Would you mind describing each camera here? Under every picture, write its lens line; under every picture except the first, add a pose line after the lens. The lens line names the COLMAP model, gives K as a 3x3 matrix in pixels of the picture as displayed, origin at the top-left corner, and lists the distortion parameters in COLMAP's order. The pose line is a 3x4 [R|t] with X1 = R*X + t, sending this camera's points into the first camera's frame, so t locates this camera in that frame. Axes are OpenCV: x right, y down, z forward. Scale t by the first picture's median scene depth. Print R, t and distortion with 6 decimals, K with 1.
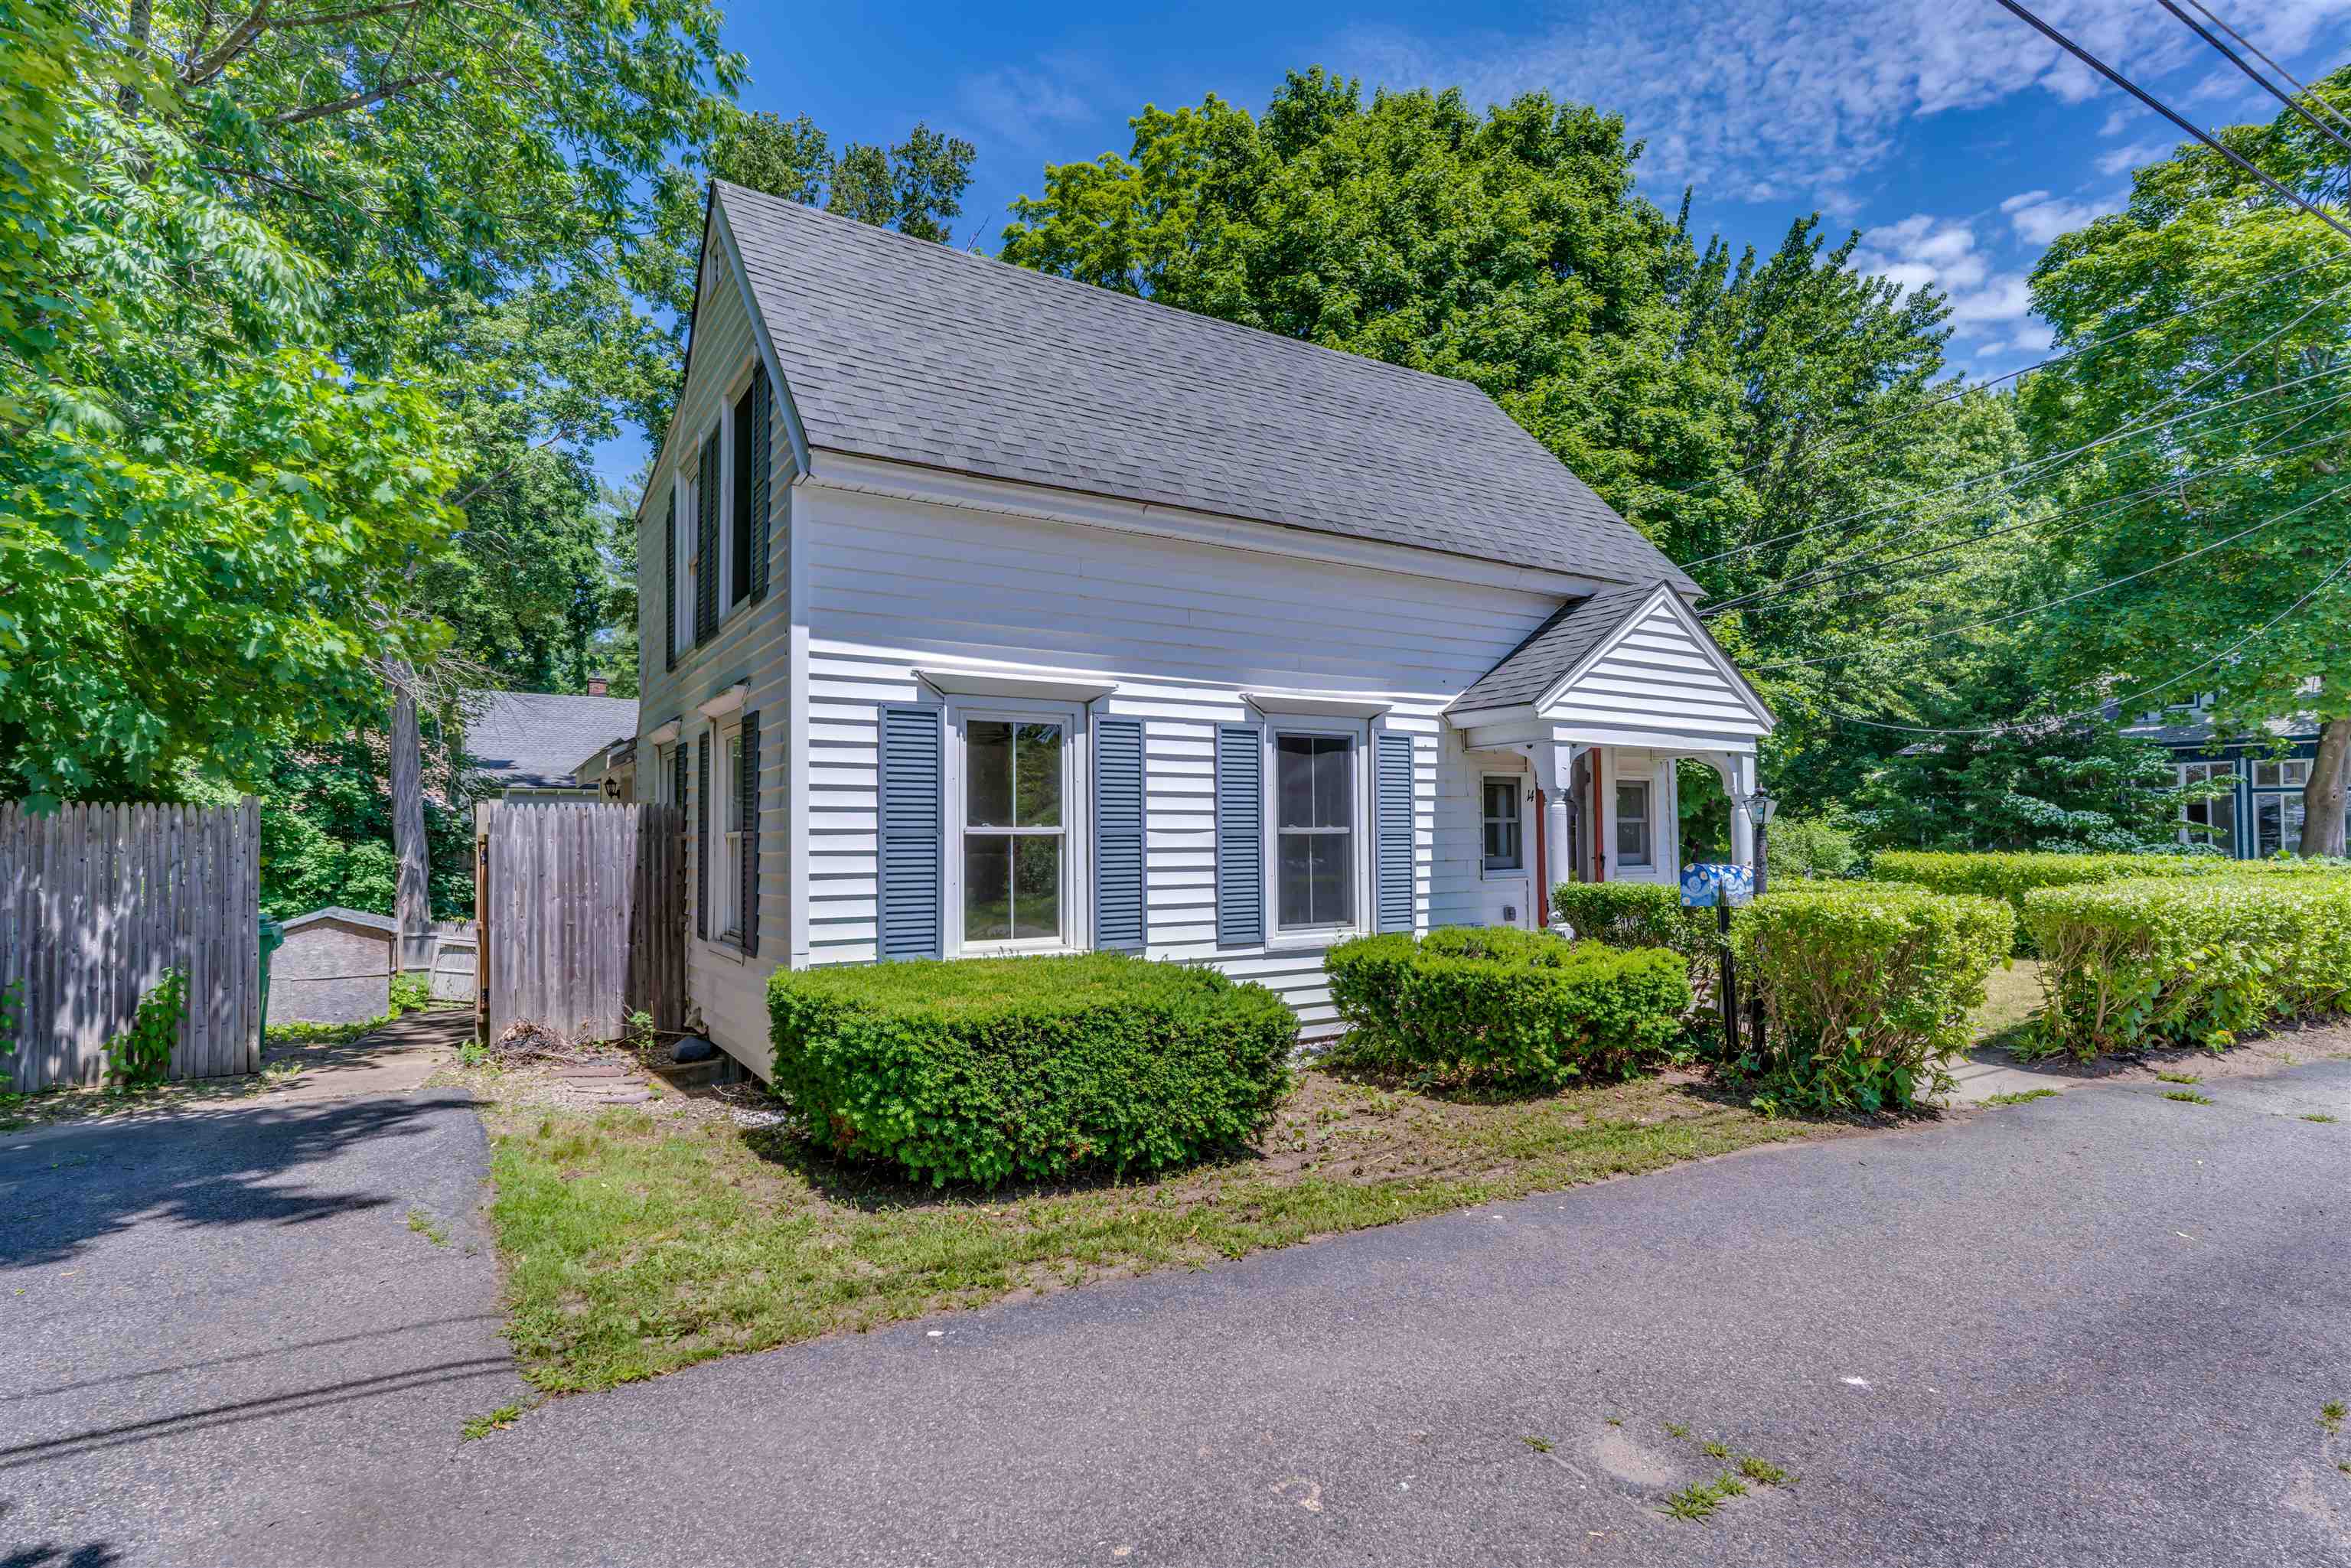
lens RADIAL K [[1184.3, 0, 1165.6], [0, 1184.3, 790.7], [0, 0, 1]] dist [-0.001209, -0.000245]
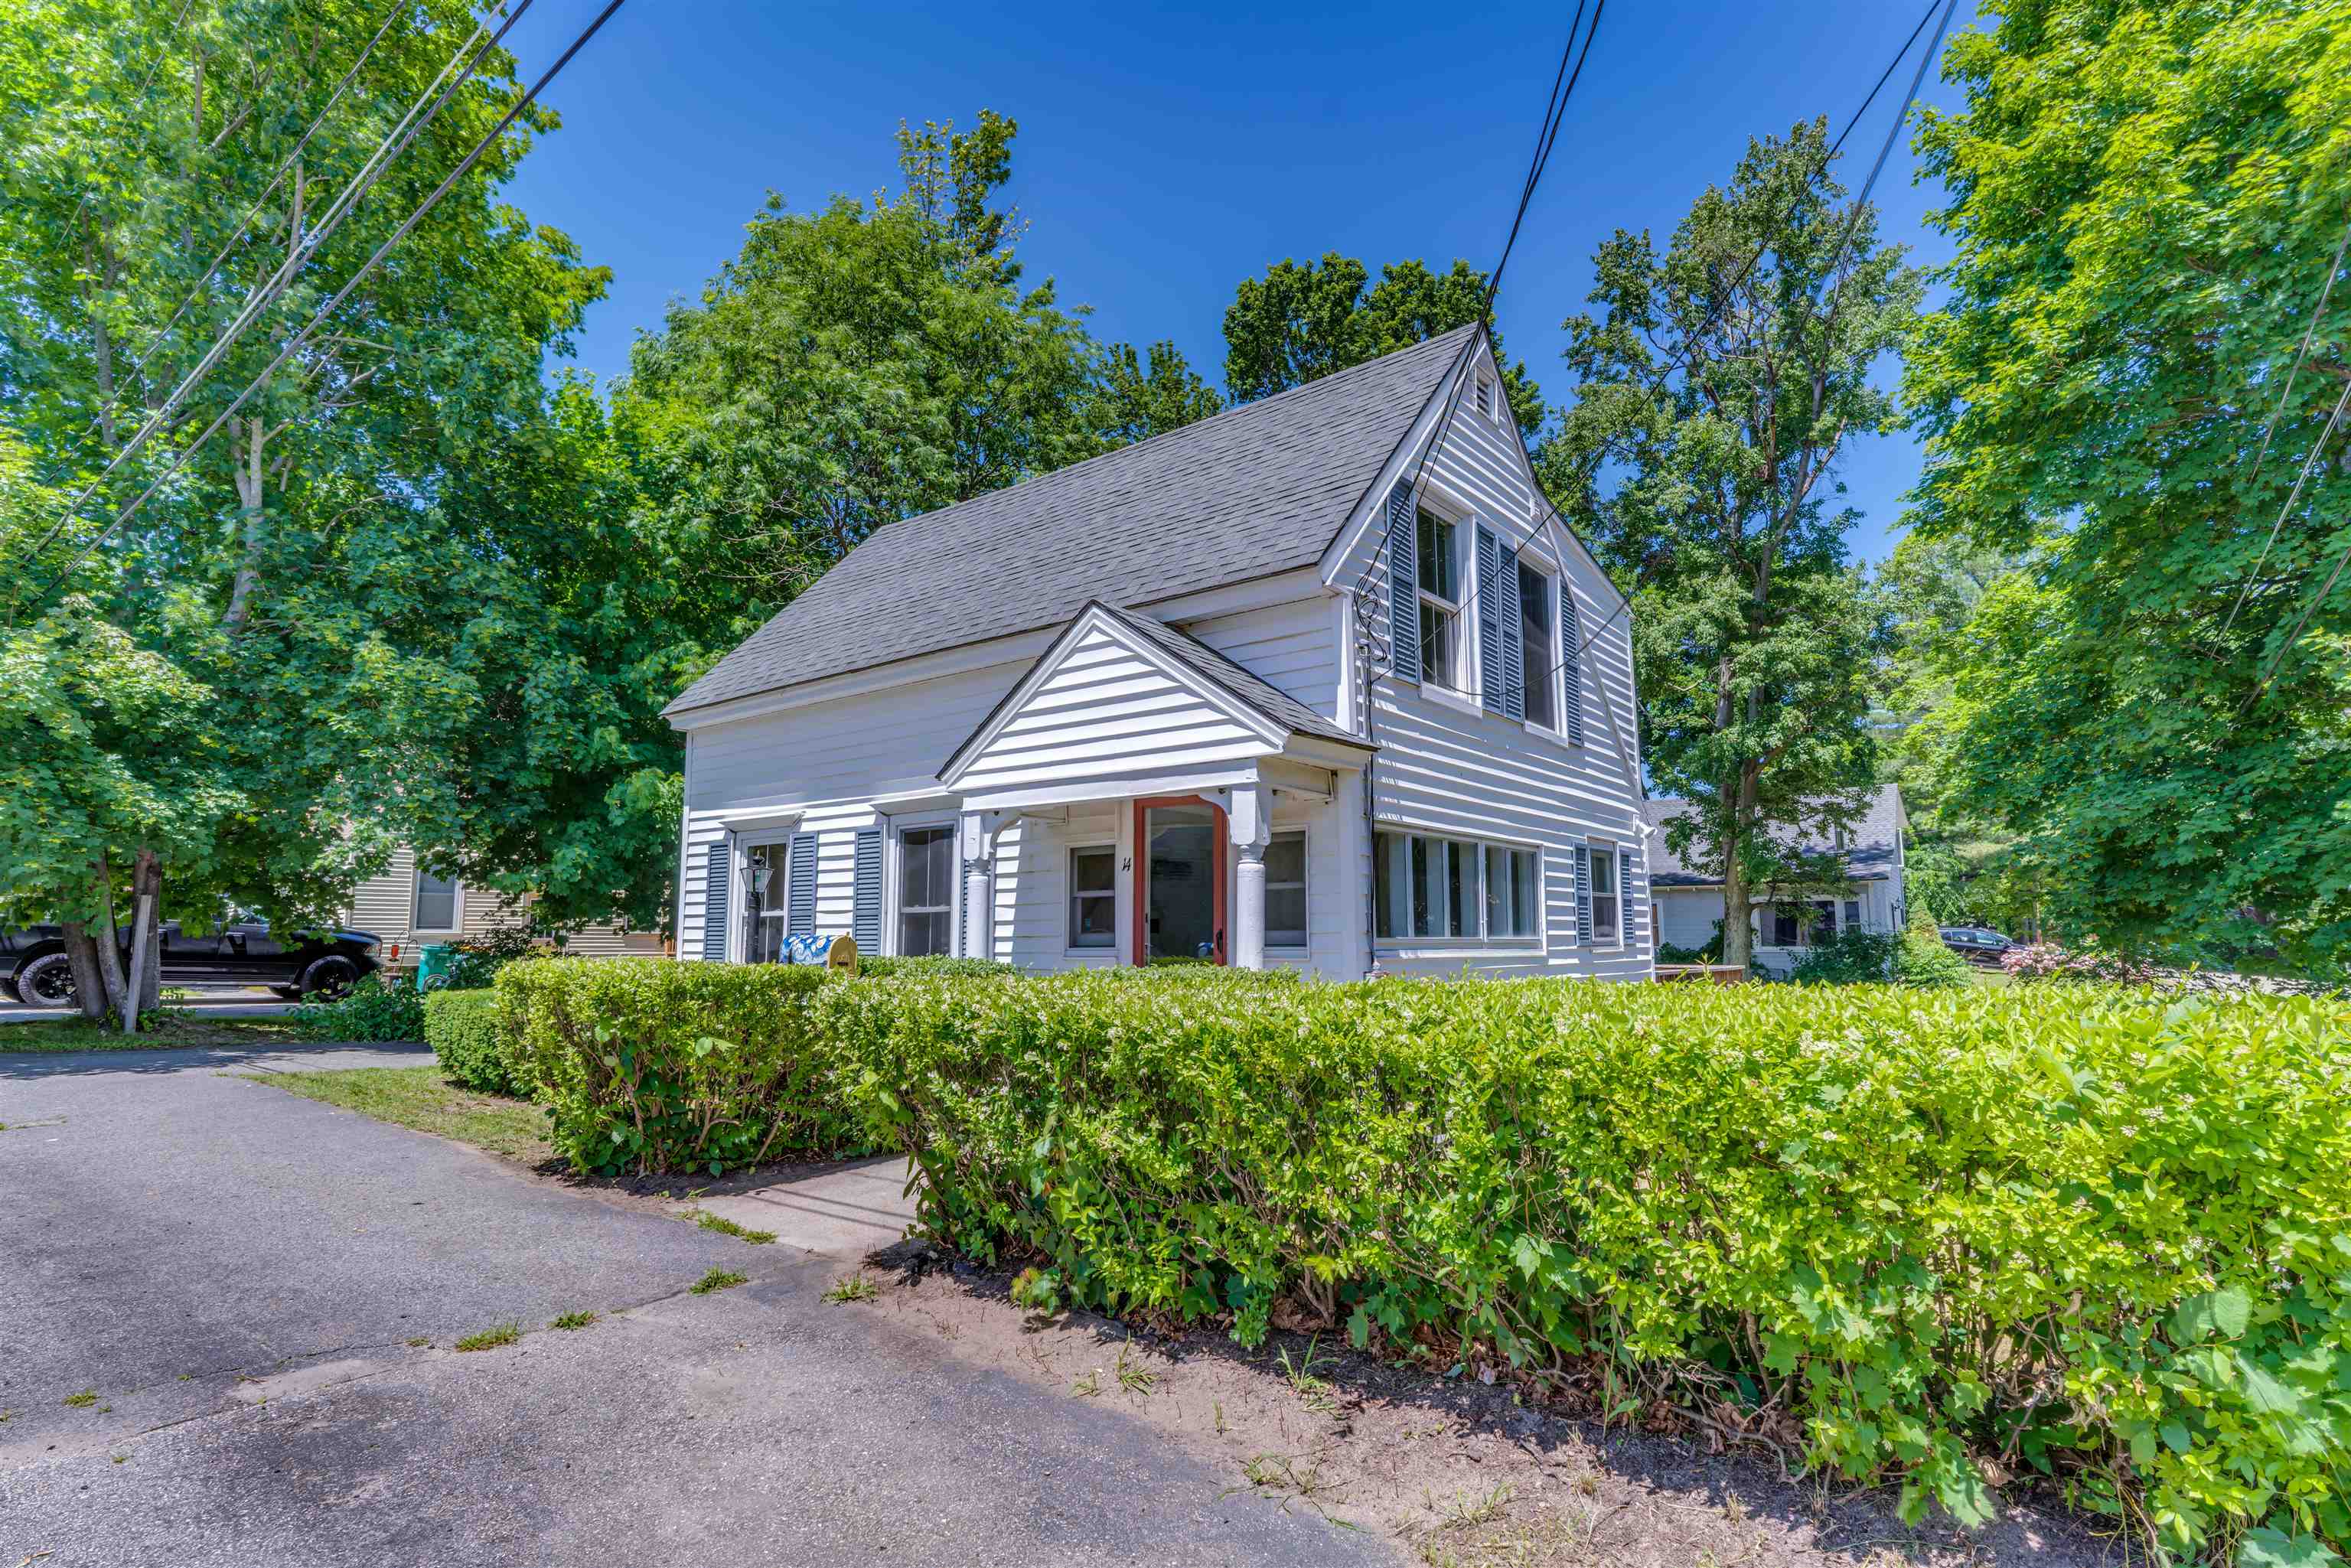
lens RADIAL K [[1149.4, 0, 1174.5], [0, 1149.4, 806.9], [0, 0, 1]] dist [0.000531, 0.000082]
pose [[0.356662, -0.104419, -0.928380, 1.291748], [0.039417, 0.994531, -0.096716, 0.053292], [0.933402, -0.002099, 0.358827, 0.832251]]
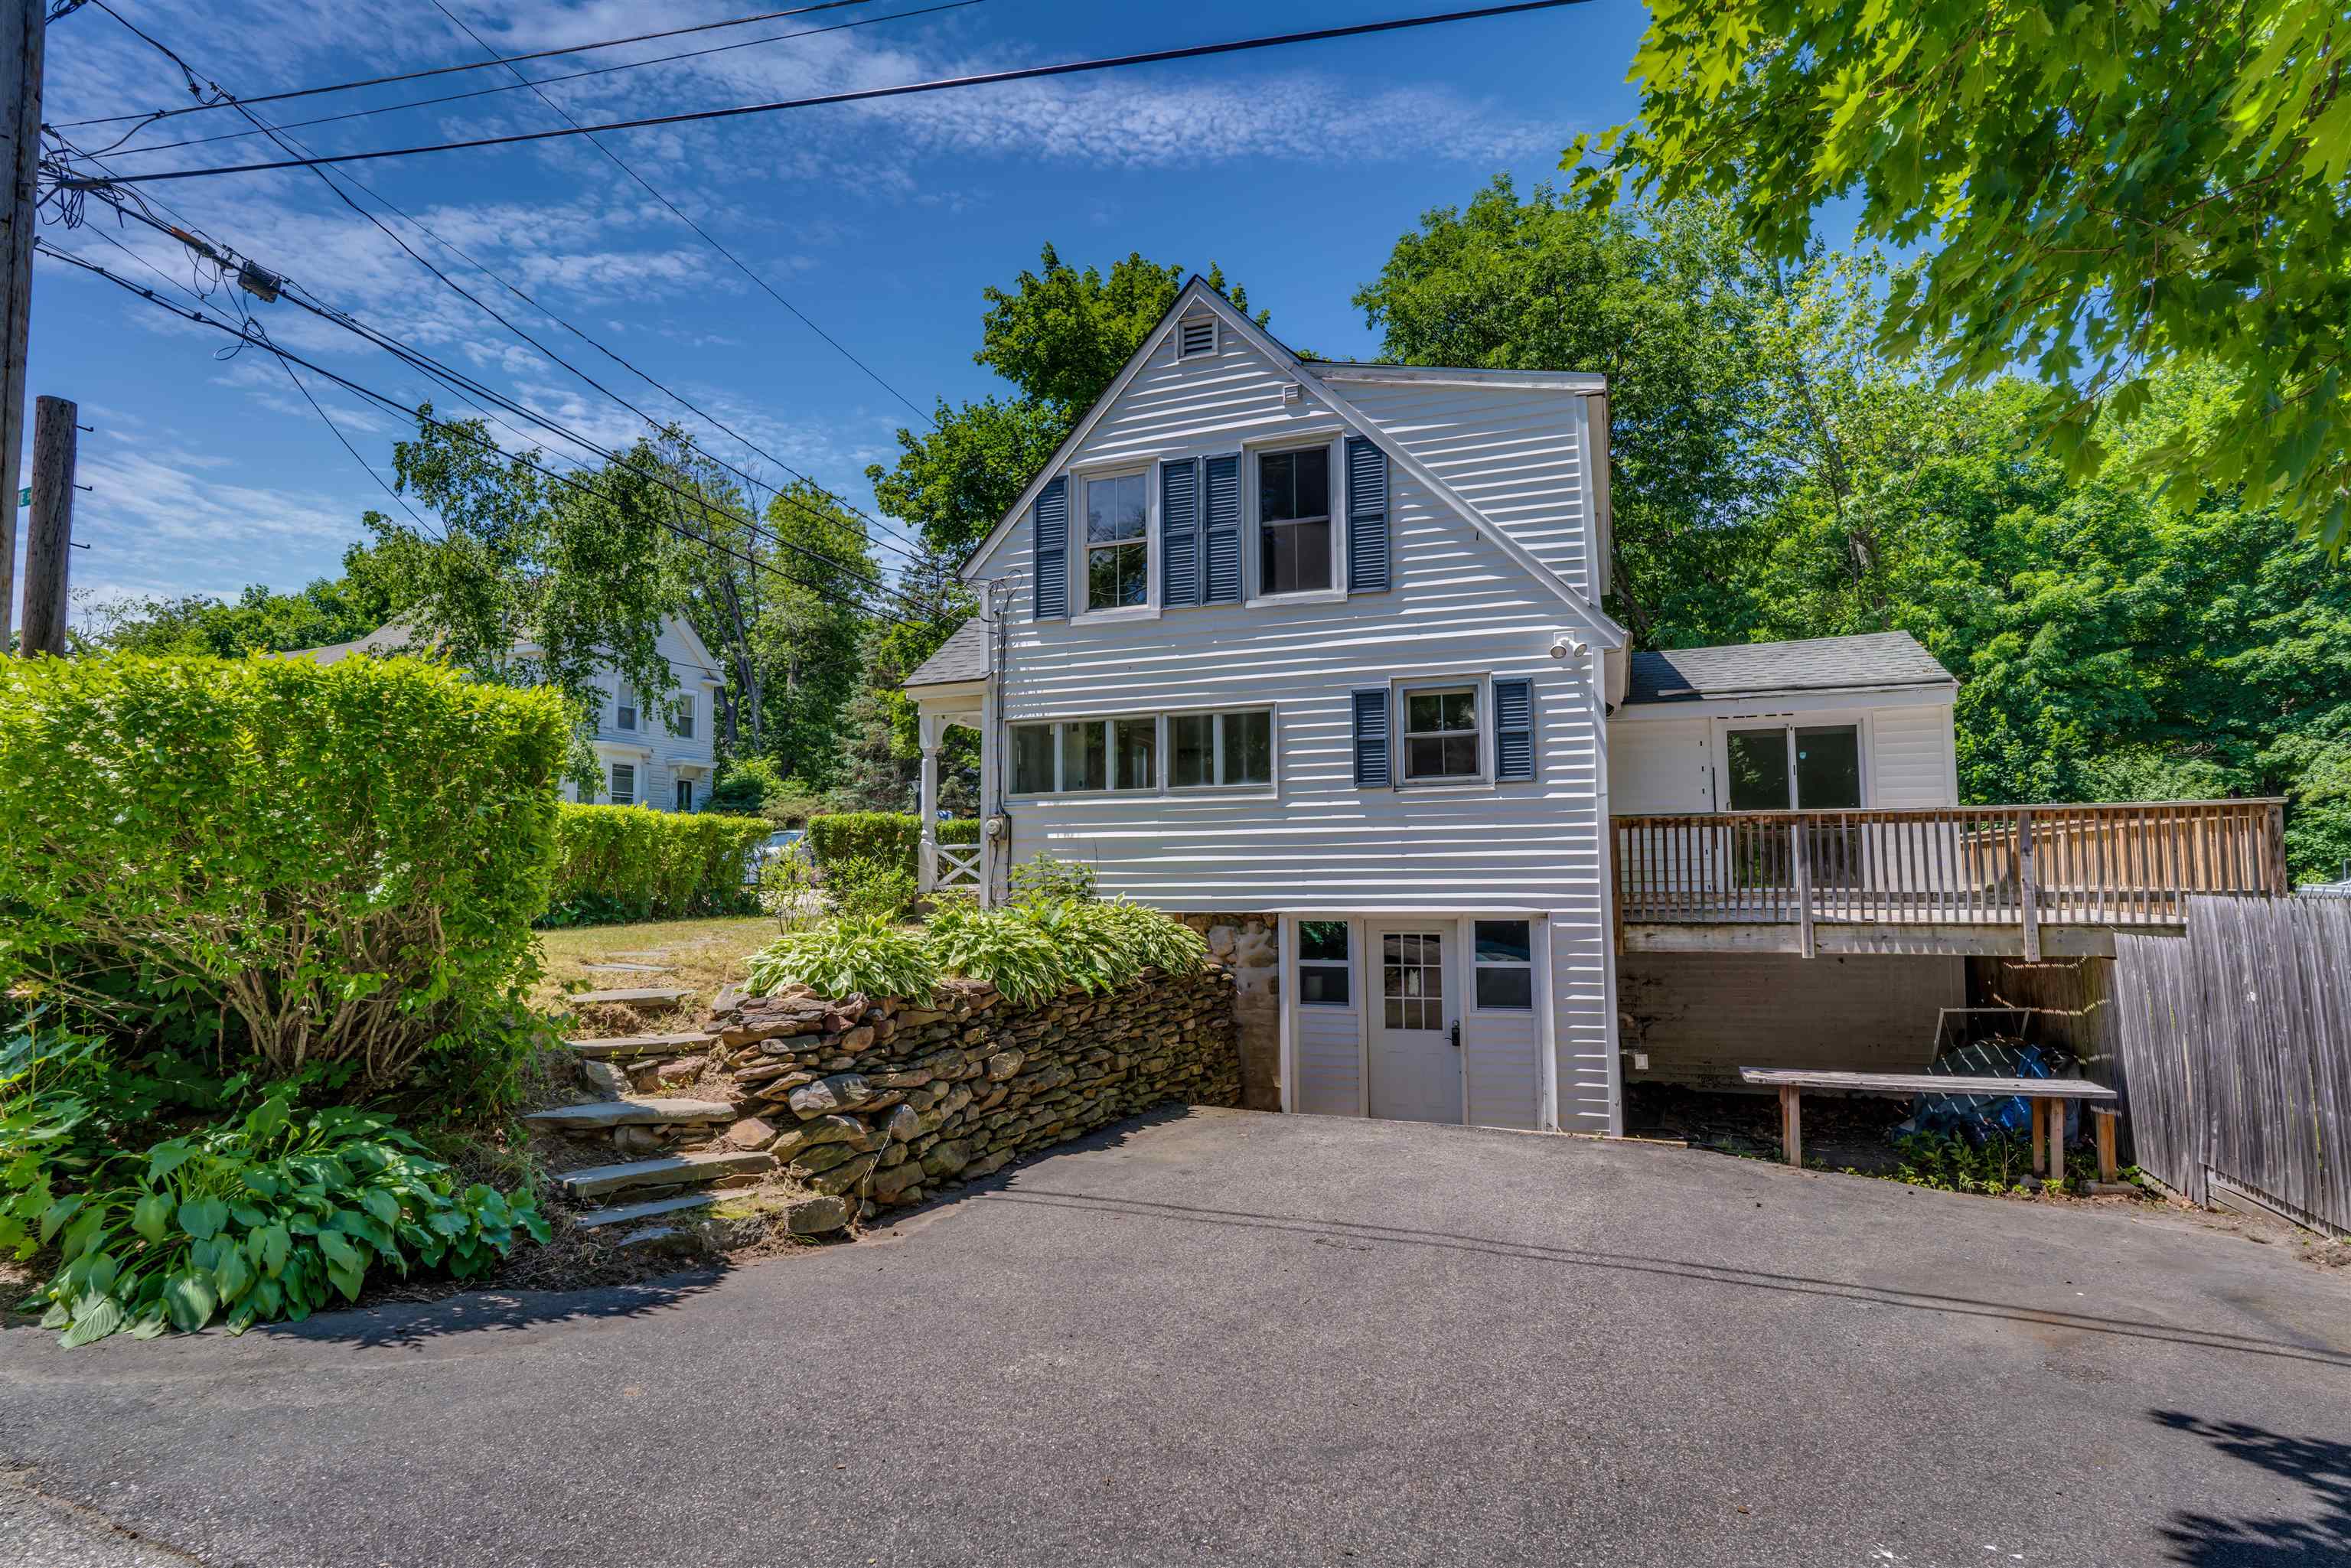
lens RADIAL K [[1184.3, 0, 1165.6], [0, 1184.3, 790.7], [0, 0, 1]] dist [-0.001209, -0.000245]
pose [[-0.763413, -0.021713, -0.645546, 1.315560], [0.044818, 0.995245, -0.086476, 0.204072], [0.644354, -0.094949, -0.758810, 2.509833]]
